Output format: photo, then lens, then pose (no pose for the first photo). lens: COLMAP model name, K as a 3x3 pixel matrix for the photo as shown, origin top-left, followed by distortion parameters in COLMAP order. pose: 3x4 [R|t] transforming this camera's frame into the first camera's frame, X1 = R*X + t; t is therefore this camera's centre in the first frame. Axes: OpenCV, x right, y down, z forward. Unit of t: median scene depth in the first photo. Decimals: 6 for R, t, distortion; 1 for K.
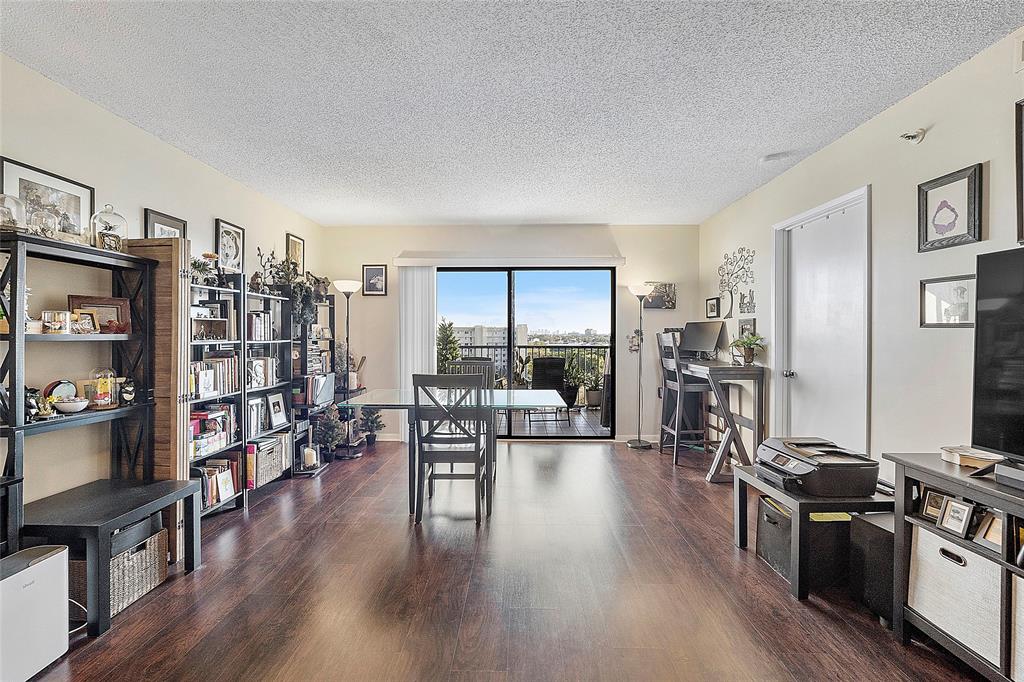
lens RADIAL K [[432.2, 0, 513.2], [0, 432.2, 334.6], [0, 0, 1]] dist [-0.007162, -0.000949]
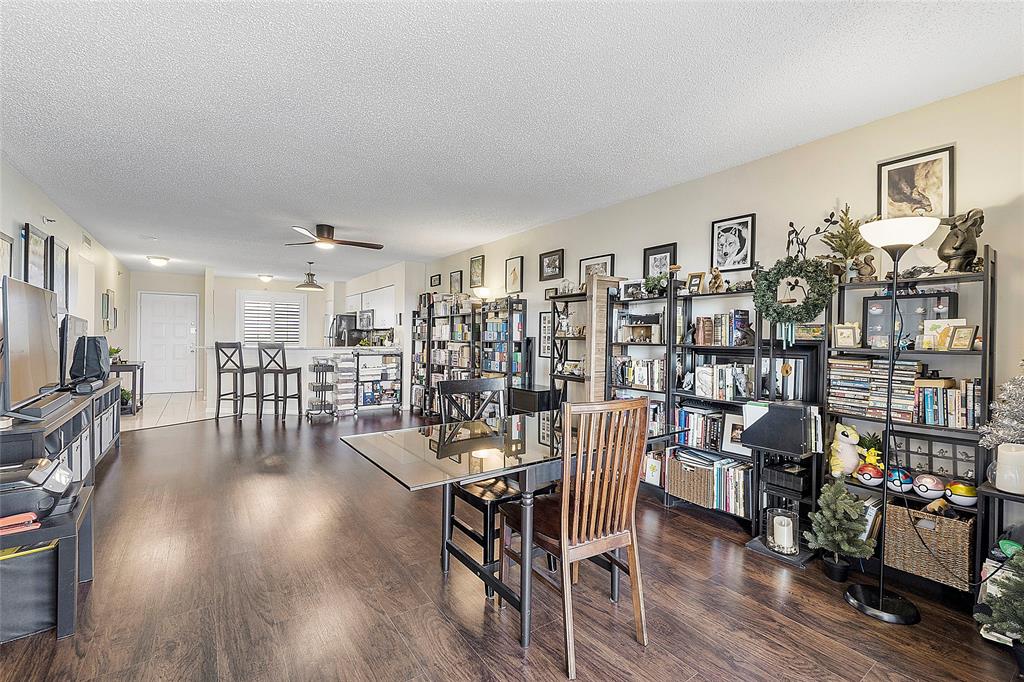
lens RADIAL K [[432.2, 0, 517.7], [0, 432.2, 337.1], [0, 0, 1]] dist [-0.007162, -0.000949]
pose [[-0.799114, -0.010174, -0.601093, 0.221654], [-0.013295, 0.999911, 0.000751, 0.000455], [0.601032, 0.008592, -0.799179, 1.269106]]
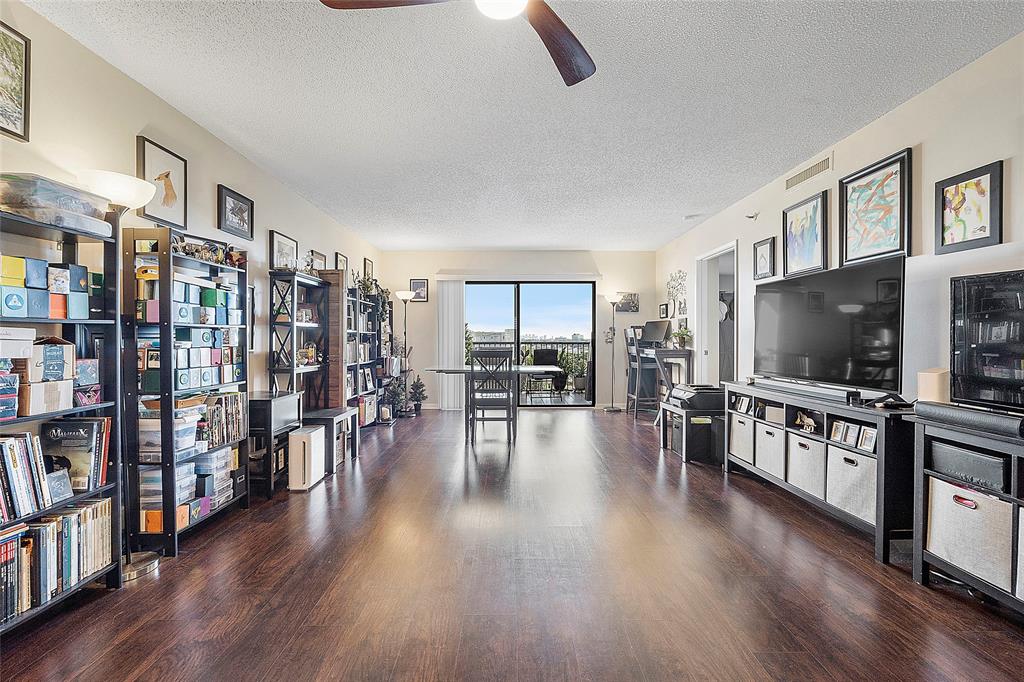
lens RADIAL K [[432.2, 0, 509.8], [0, 432.2, 338.7], [0, 0, 1]] dist [-0.007162, -0.000949]
pose [[0.999760, -0.000255, 0.021895, -0.083602], [0.000293, 0.999998, -0.001727, 0.035637], [-0.021894, 0.001733, 0.999759, -0.466221]]
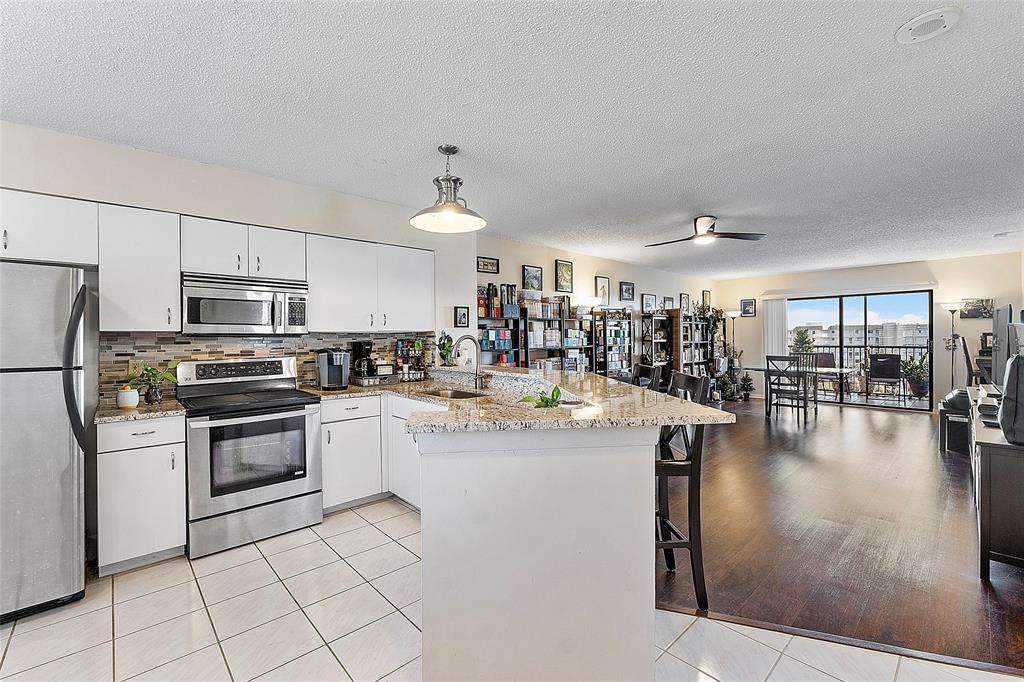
lens RADIAL K [[432.2, 0, 511.9], [0, 432.2, 338.1], [0, 0, 1]] dist [-0.007162, -0.000949]
pose [[0.691879, -0.004225, -0.722001, 0.378169], [0.008790, 0.999958, 0.002571, -0.018062], [0.721960, -0.008125, 0.691887, -1.224518]]
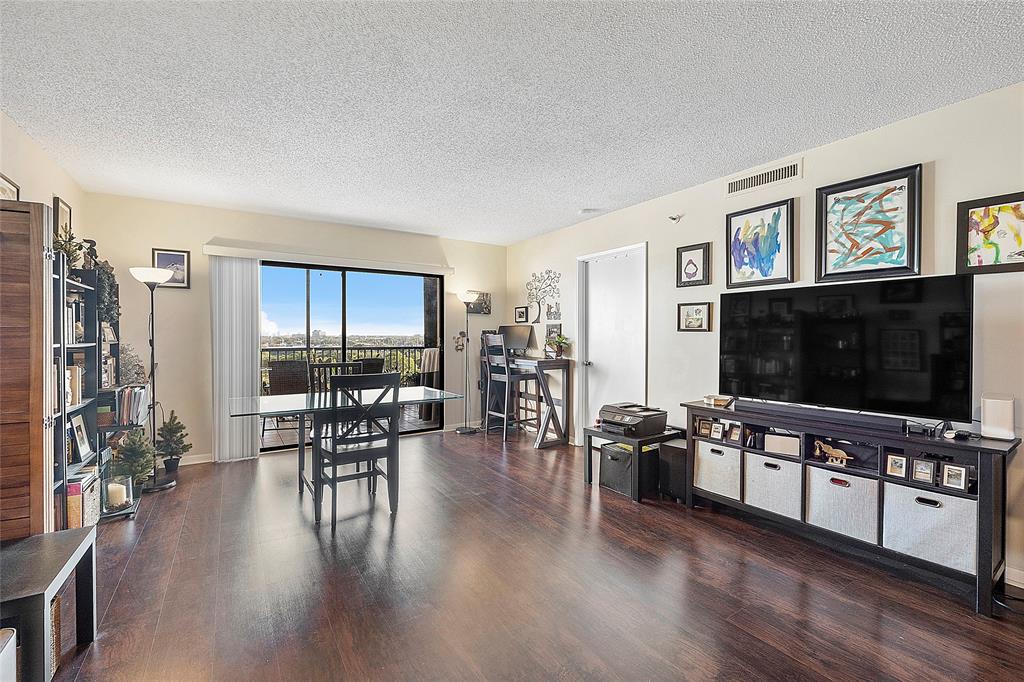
lens RADIAL K [[432.2, 0, 508.8], [0, 432.2, 338.0], [0, 0, 1]] dist [-0.007162, -0.000949]
pose [[0.829044, -0.003092, 0.559175, -0.318551], [0.000892, 0.999991, 0.004208, 0.000960], [-0.559182, -0.002990, 0.829039, -0.029308]]
